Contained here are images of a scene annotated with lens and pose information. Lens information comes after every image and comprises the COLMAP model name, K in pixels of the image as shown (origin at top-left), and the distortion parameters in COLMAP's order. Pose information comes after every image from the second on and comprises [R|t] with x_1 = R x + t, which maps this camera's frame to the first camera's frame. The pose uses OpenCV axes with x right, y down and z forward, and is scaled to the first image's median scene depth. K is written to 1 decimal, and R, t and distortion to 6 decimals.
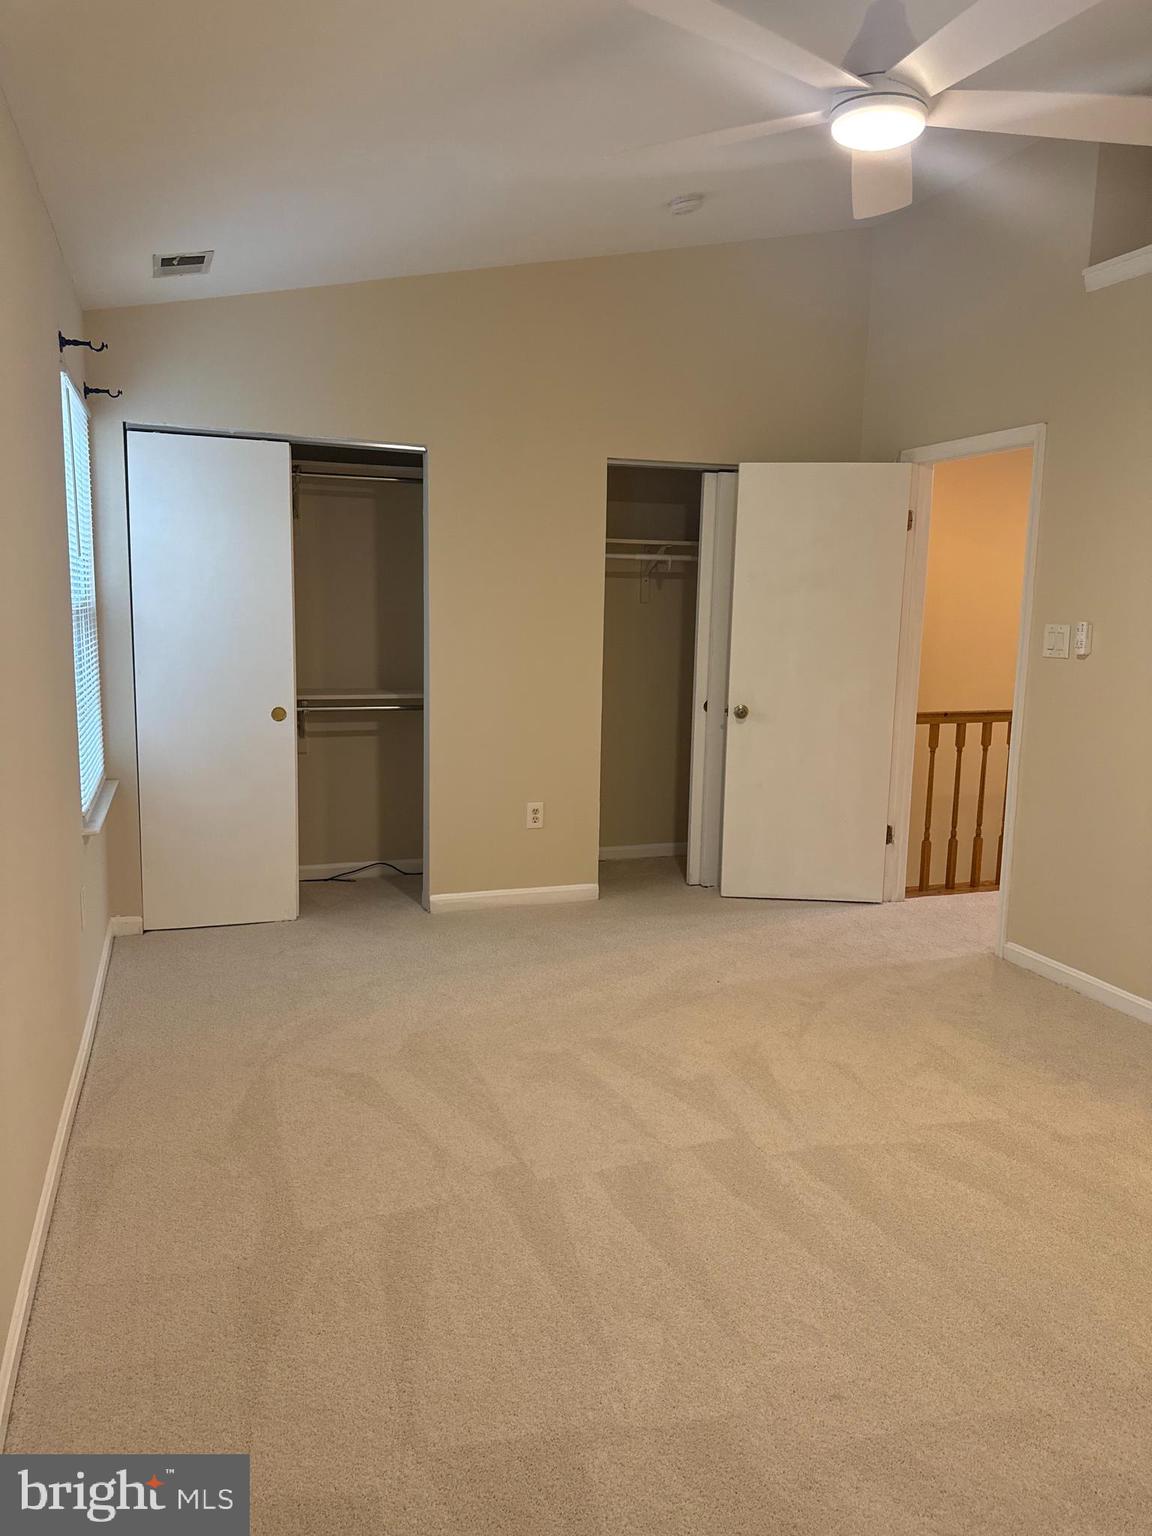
lens RADIAL K [[1103.3, 0, 578.9], [0, 1103.3, 768.6], [0, 0, 1]] dist [0.020296, -0.004951]
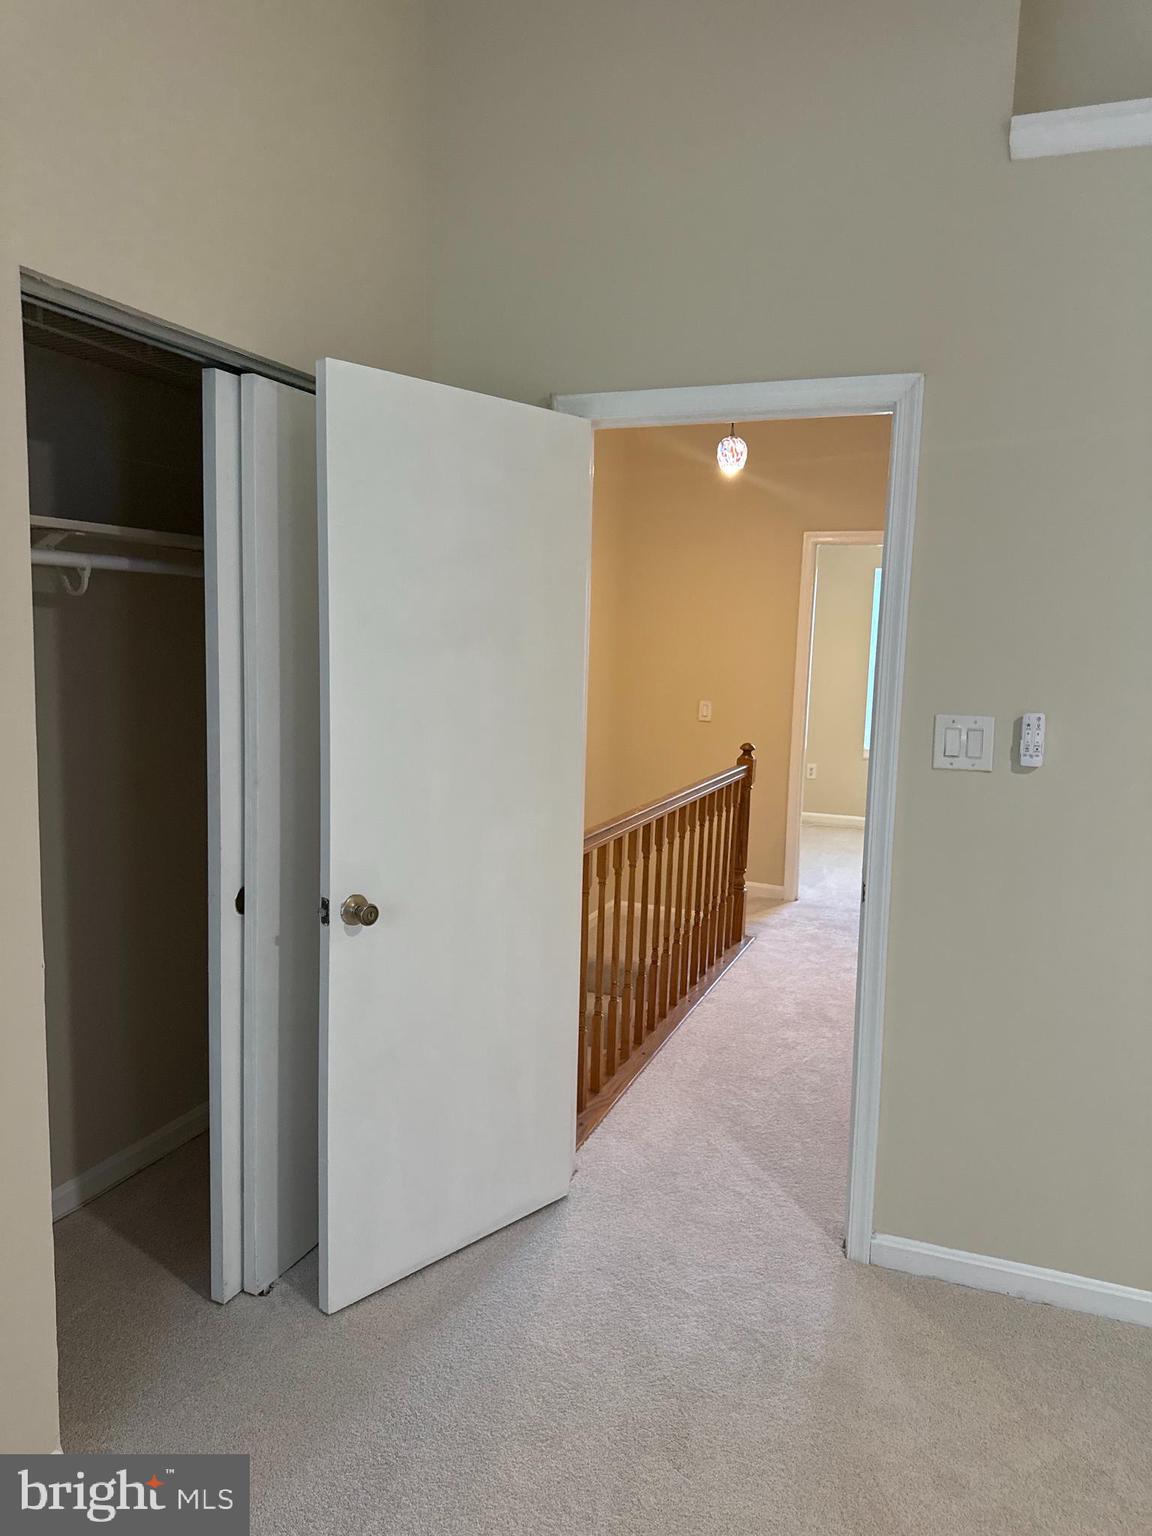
lens RADIAL K [[1103.3, 0, 572.4], [0, 1103.3, 762.9], [0, 0, 1]] dist [0.020296, -0.004951]
pose [[0.653088, -0.089463, 0.751979, -0.137130], [0.096556, 0.994730, 0.034485, -0.122920], [-0.751102, 0.050086, 0.658284, 0.646872]]
